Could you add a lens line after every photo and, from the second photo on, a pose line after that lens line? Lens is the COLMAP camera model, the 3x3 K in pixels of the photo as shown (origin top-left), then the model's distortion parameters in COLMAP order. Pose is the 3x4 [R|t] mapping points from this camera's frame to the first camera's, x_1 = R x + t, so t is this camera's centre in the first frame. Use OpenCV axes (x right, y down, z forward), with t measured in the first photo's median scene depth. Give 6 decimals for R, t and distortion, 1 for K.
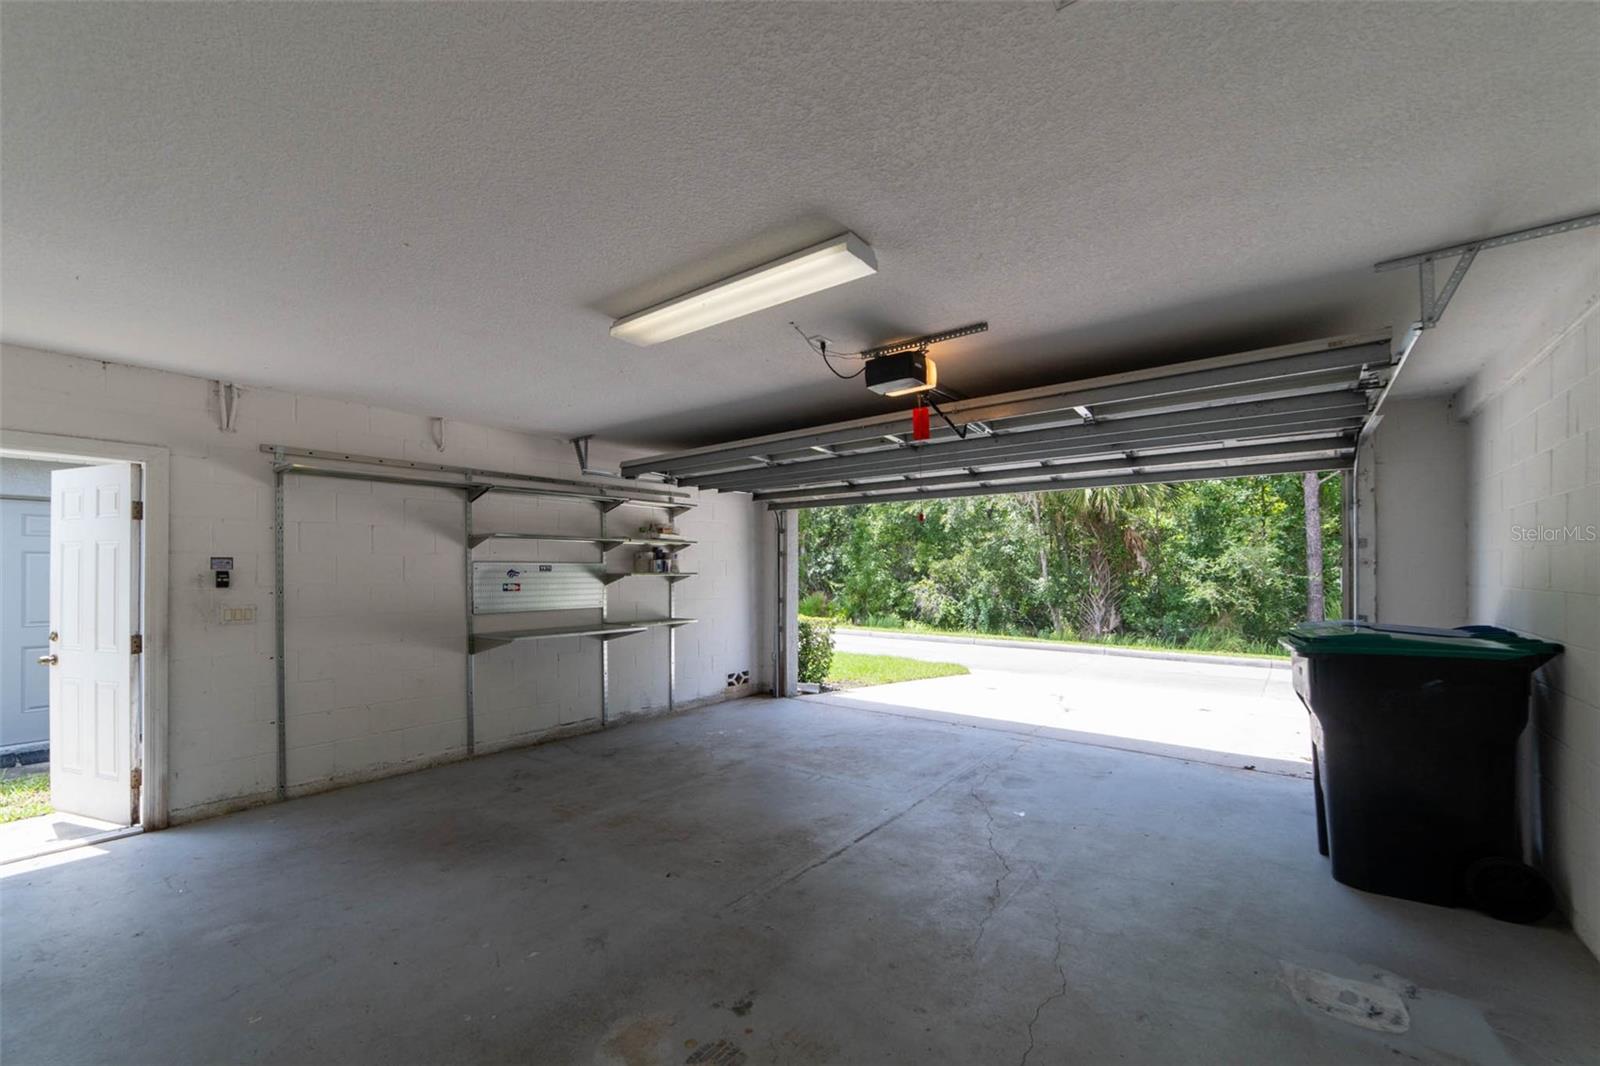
lens RADIAL K [[646.8, 0, 800.4], [0, 646.8, 568.4], [0, 0, 1]] dist [-0.001234, 0.000075]
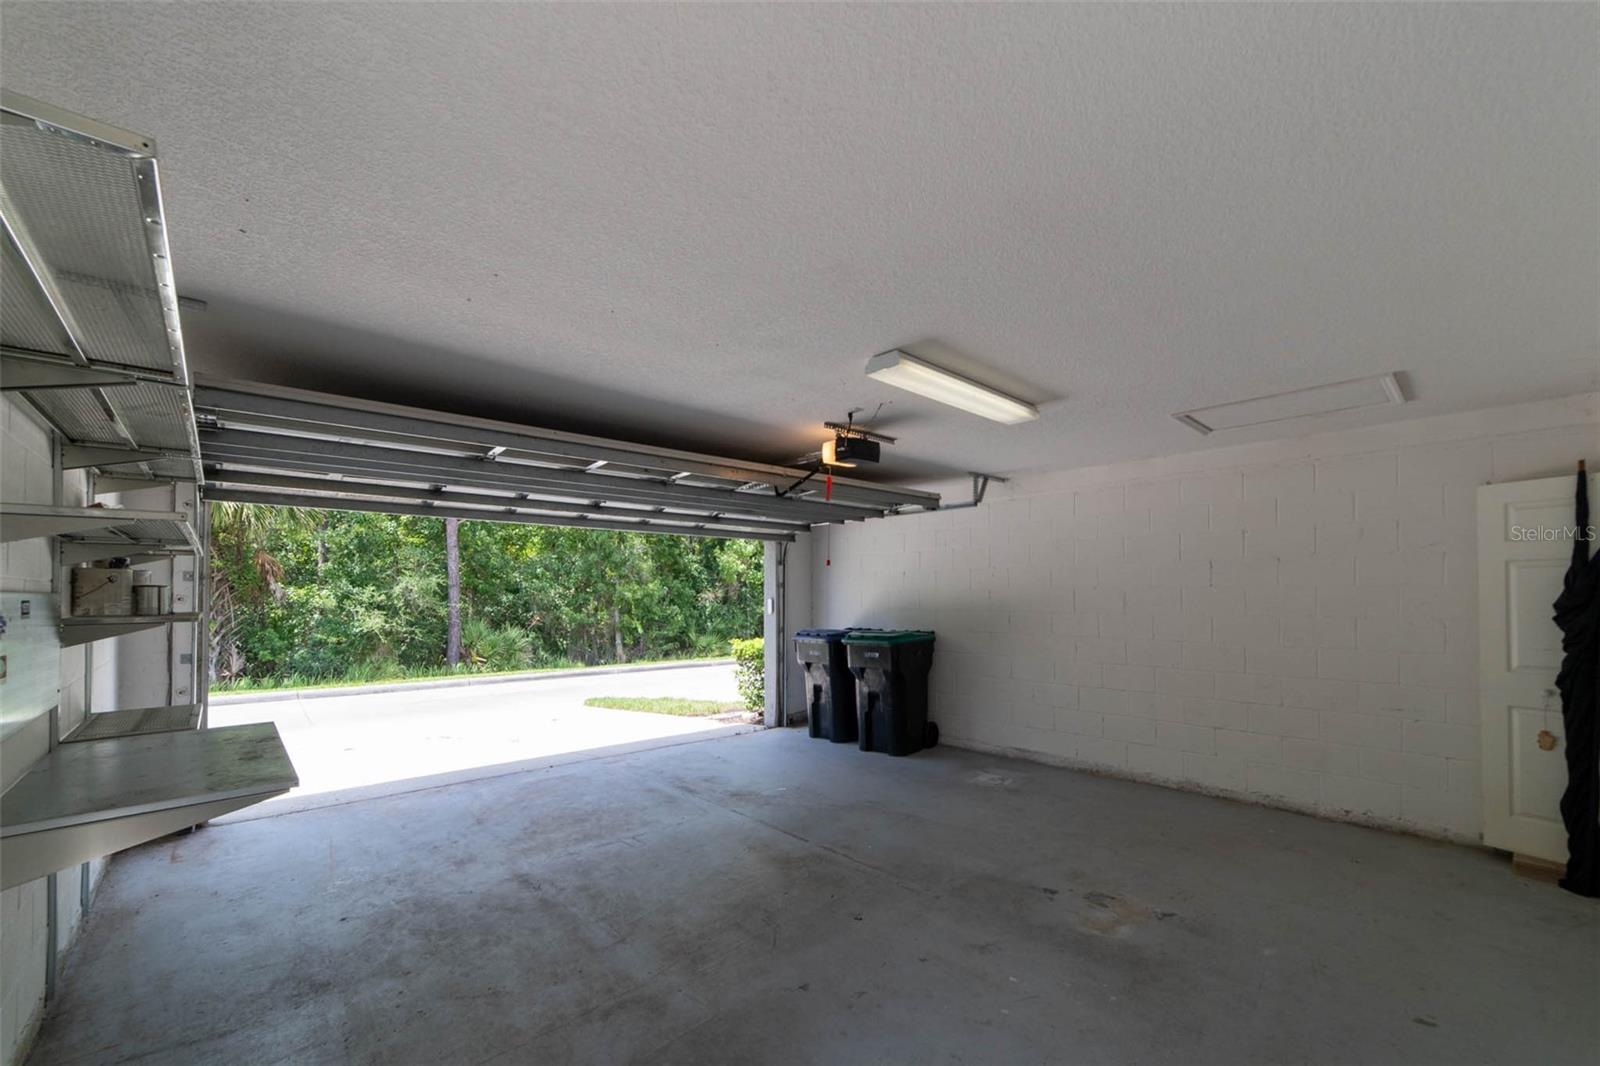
lens RADIAL K [[648.0, 0, 804.4], [0, 648.0, 587.9], [0, 0, 1]] dist [-0.001348, 0.000007]
pose [[0.177487, 0.013490, 0.984031, -0.674648], [-0.001247, 0.999908, -0.013483, -0.007082], [-0.984122, 0.001166, 0.177488, 0.513598]]
